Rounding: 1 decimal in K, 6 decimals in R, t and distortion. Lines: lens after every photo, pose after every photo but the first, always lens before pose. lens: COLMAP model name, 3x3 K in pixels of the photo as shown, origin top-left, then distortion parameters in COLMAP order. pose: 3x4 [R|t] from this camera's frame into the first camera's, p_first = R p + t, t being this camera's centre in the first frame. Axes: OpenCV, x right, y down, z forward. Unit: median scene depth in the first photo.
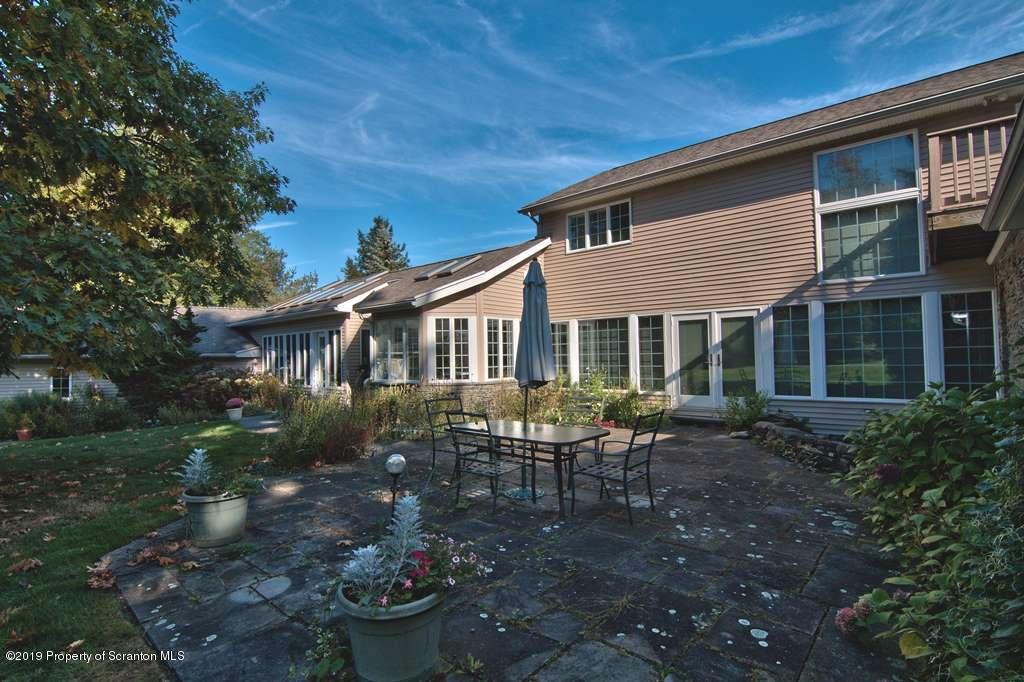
lens RADIAL K [[491.6, 0, 513.4], [0, 491.6, 353.8], [0, 0, 1]] dist [-0.005882, -0.009775]
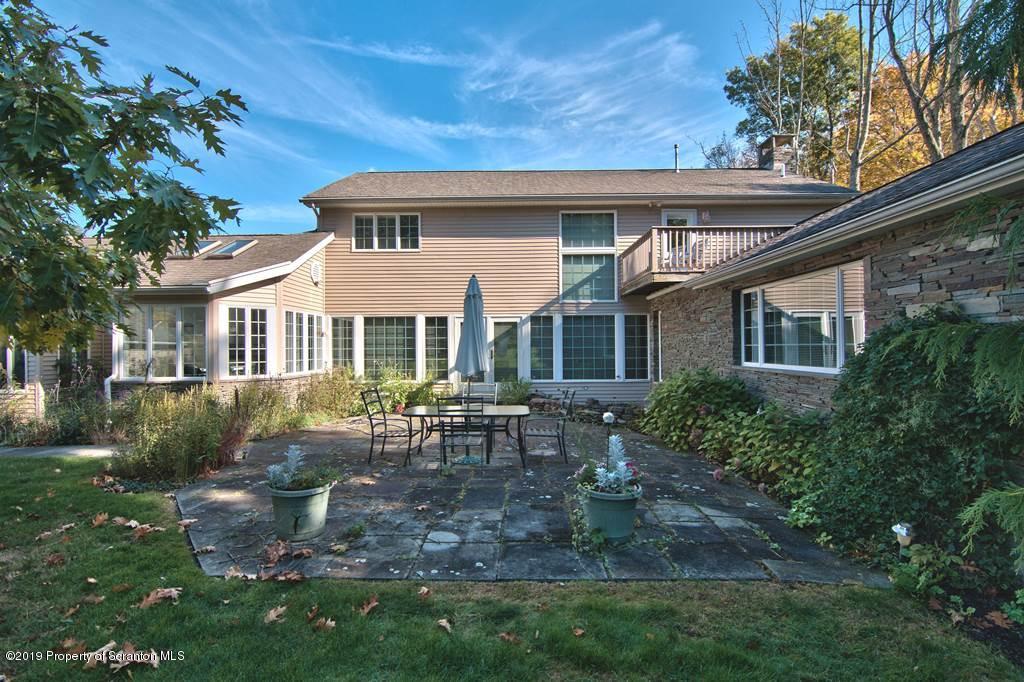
lens RADIAL K [[491.6, 0, 509.6], [0, 491.6, 358.7], [0, 0, 1]] dist [-0.005882, -0.009775]
pose [[0.763864, -0.004843, 0.645359, -0.345107], [-0.010838, 0.999735, 0.020330, -0.002309], [-0.645286, -0.022524, 0.763609, -0.017033]]
